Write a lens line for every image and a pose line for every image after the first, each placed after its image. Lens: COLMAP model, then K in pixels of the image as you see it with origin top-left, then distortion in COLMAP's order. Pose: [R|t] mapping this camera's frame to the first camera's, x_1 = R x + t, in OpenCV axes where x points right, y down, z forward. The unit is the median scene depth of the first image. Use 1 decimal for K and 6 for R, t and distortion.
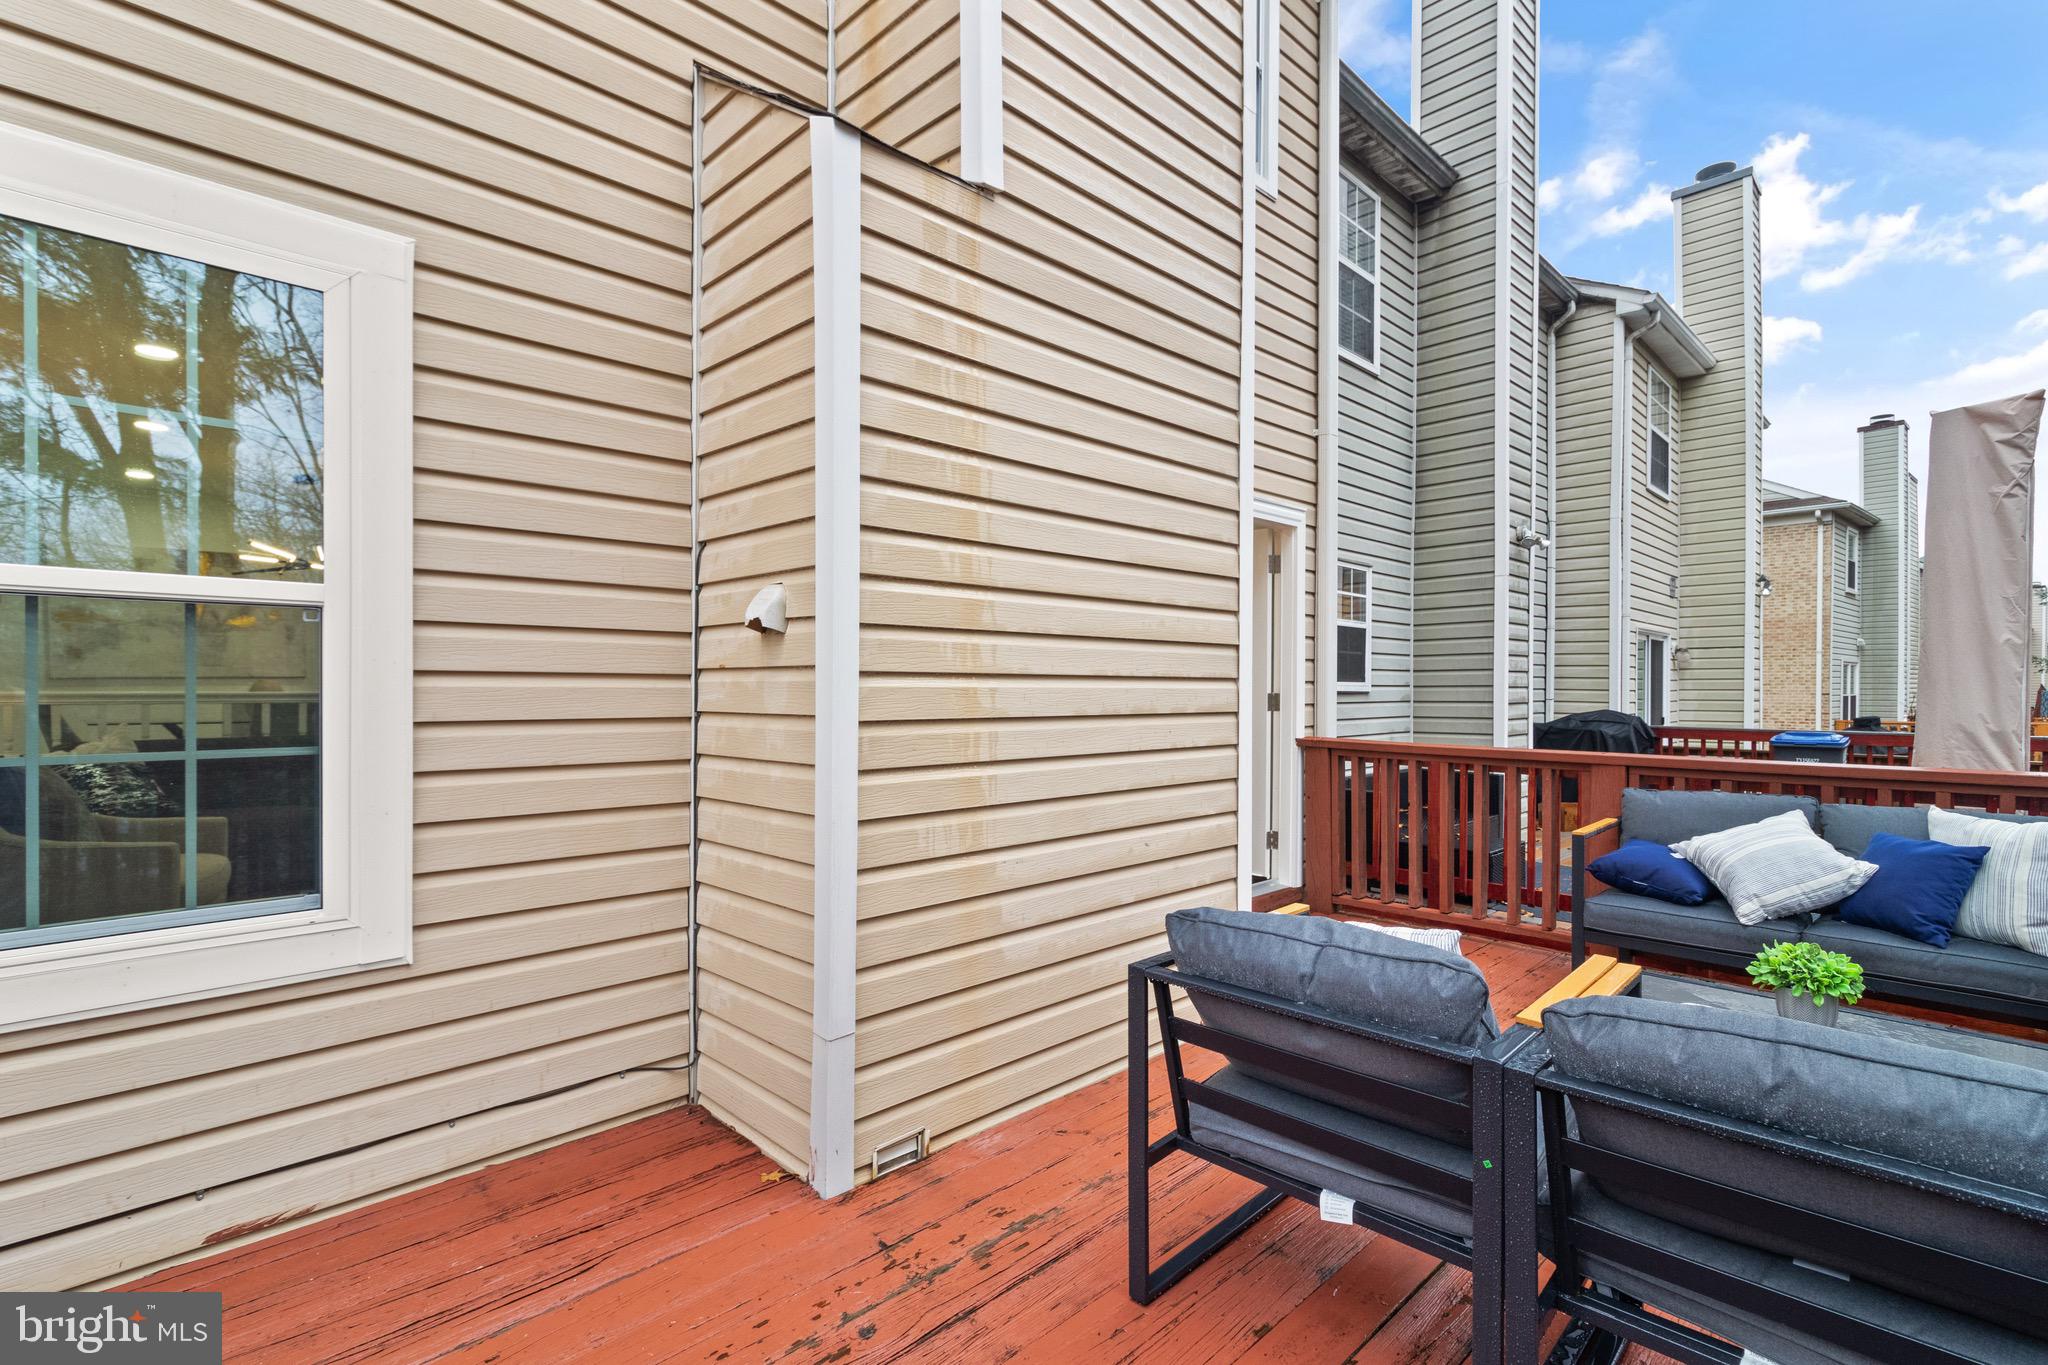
lens RADIAL K [[971.3, 0, 1024.0], [0, 971.3, 682.5], [0, 0, 1]] dist [0.000606, 0.000196]
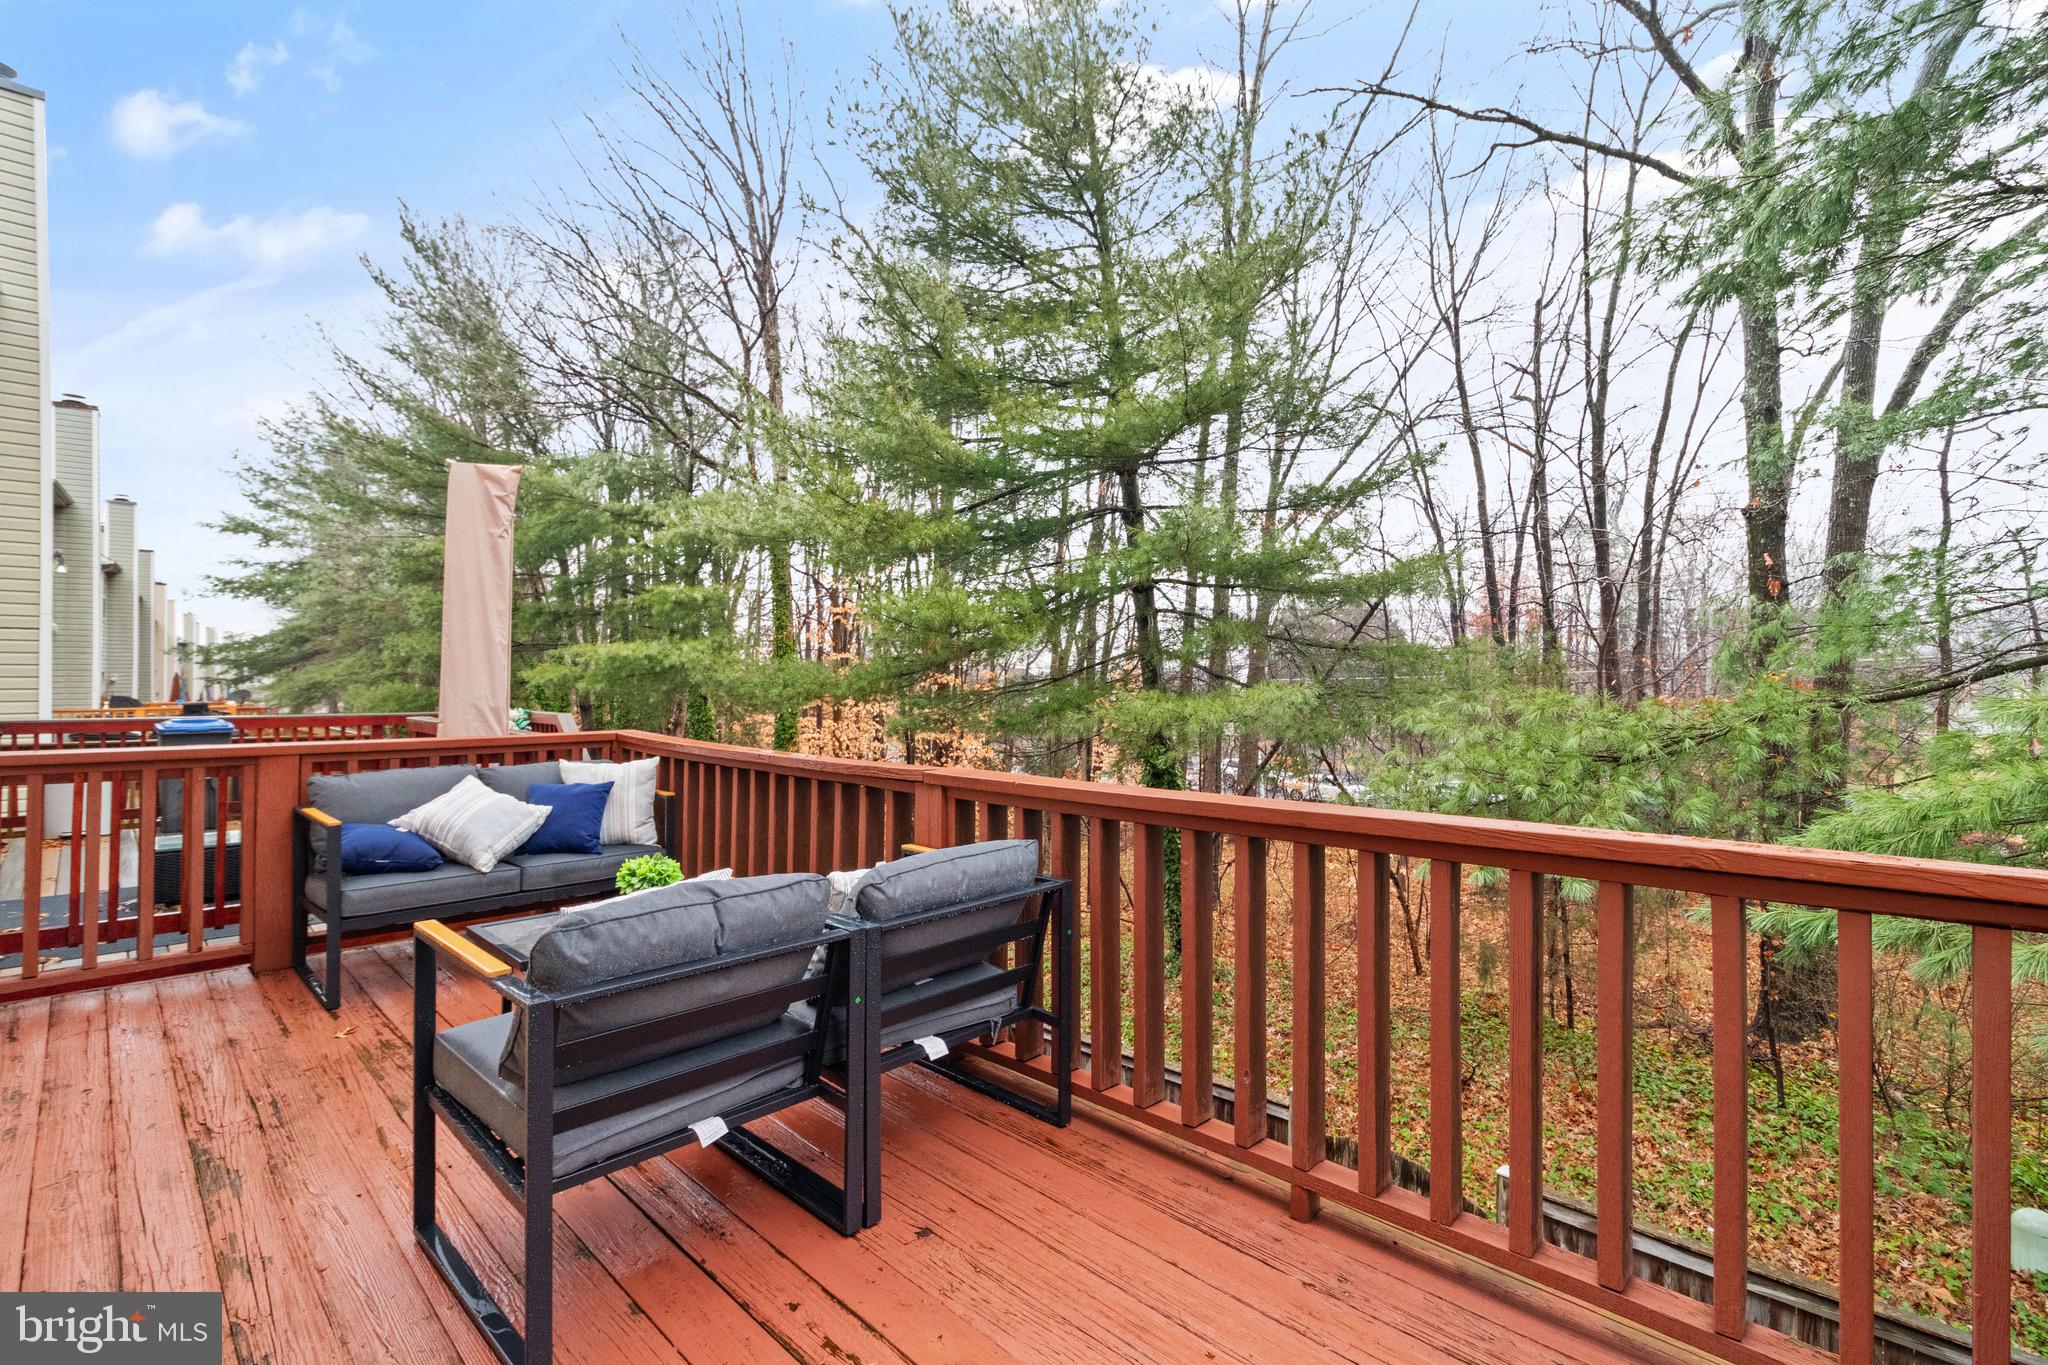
lens RADIAL K [[948.2, 0, 1017.0], [0, 948.2, 672.9], [0, 0, 1]] dist [-0.000019, 0.000235]
pose [[0.002893, 0.001609, 0.999995, -0.411967], [-0.005723, 0.999982, -0.001592, 0.000666], [-0.999979, -0.005719, 0.002903, 0.331091]]
